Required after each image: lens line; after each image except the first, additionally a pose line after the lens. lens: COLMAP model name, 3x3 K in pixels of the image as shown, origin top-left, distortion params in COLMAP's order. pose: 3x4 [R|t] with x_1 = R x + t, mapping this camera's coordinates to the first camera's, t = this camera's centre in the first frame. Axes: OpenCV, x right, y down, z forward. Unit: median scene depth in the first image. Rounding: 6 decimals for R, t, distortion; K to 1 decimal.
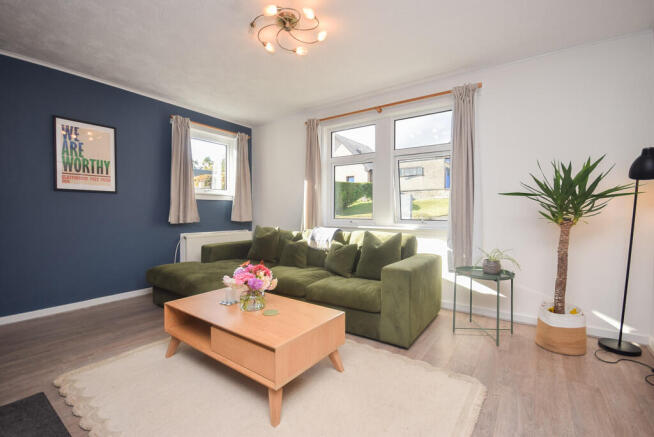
lens RADIAL K [[289.0, 0, 324.8], [0, 289.0, 217.7], [0, 0, 1]] dist [0.002034, -0.007403]
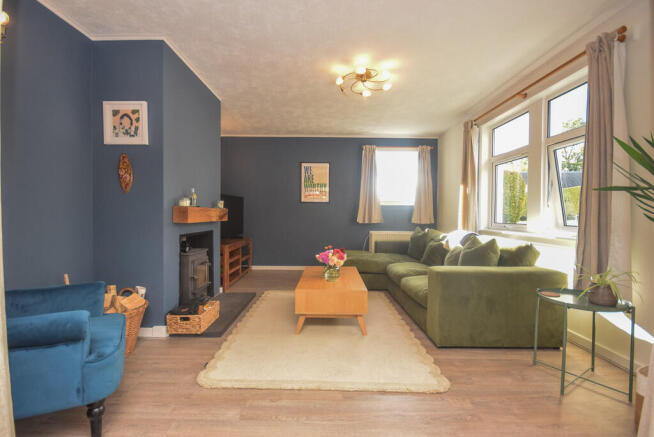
lens RADIAL K [[296.6, 0, 324.4], [0, 296.6, 217.9], [0, 0, 1]] dist [-0.001626, -0.000044]
pose [[0.574678, 0.012207, -0.818288, 0.627603], [-0.025525, 0.999670, -0.003013, 0.003309], [0.817981, 0.022618, 0.574800, 0.035273]]
